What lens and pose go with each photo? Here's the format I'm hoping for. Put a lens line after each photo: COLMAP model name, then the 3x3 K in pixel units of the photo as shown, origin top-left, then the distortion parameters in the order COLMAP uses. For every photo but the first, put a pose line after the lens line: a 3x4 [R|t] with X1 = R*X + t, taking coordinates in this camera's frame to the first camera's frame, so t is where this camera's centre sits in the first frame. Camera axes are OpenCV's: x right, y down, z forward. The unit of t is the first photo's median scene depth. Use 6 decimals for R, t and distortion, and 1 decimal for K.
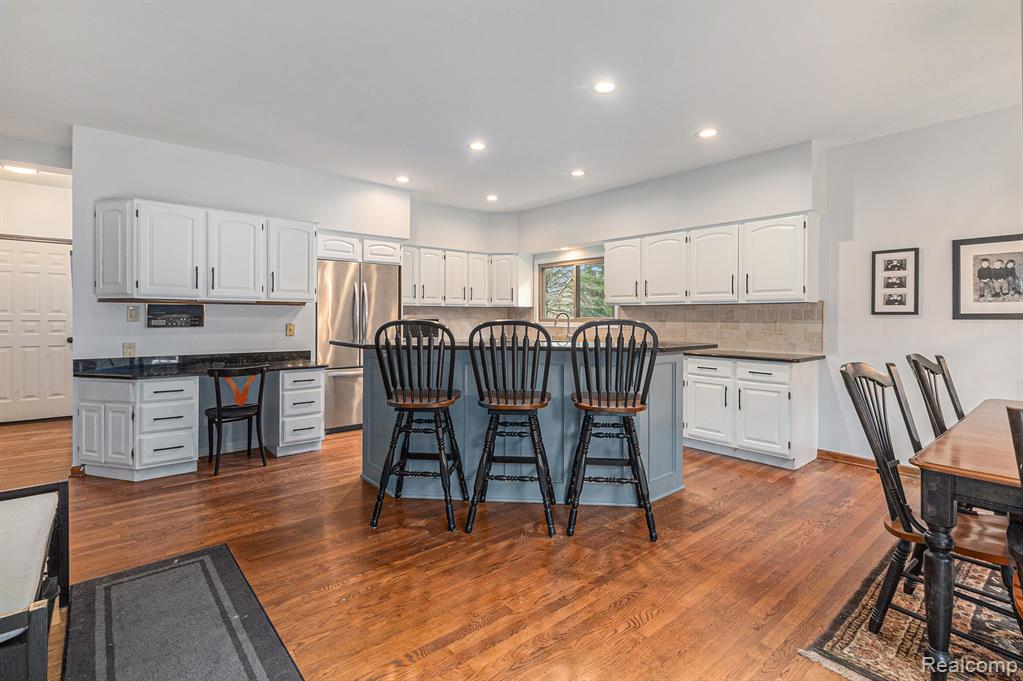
lens RADIAL K [[475.7, 0, 509.1], [0, 475.7, 323.2], [0, 0, 1]] dist [0.000101, 0.000234]
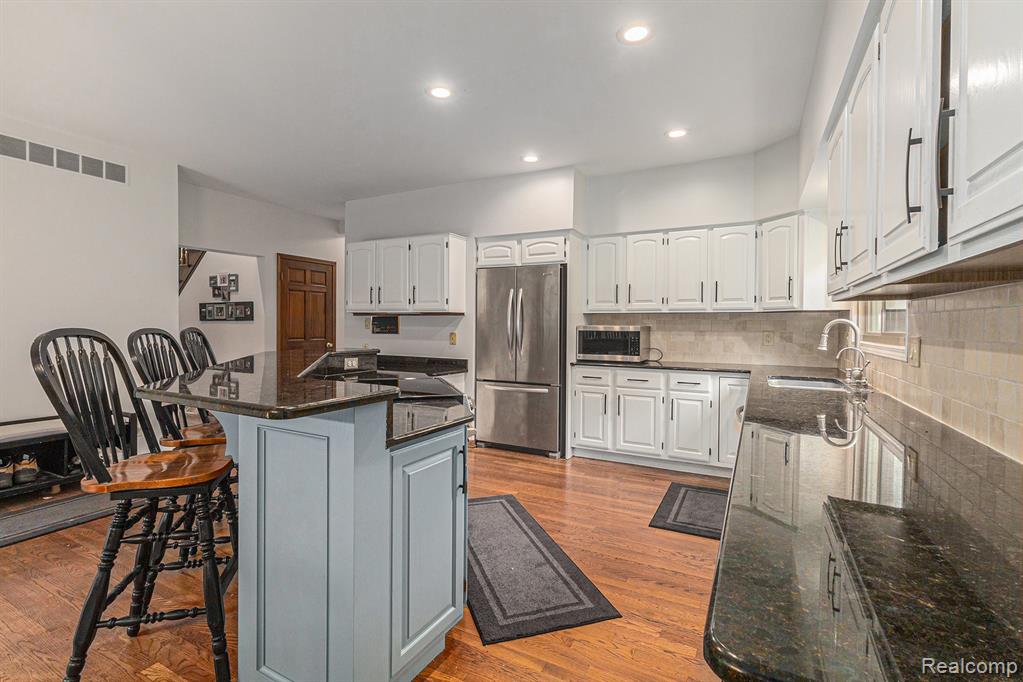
lens RADIAL K [[475.7, 0, 509.1], [0, 475.7, 323.7], [0, 0, 1]] dist [0.000101, 0.000234]
pose [[0.376527, 0.001893, -0.926404, 0.663680], [-0.018048, 0.999823, -0.005293, -0.018700], [0.926230, 0.018712, 0.376494, 0.843225]]
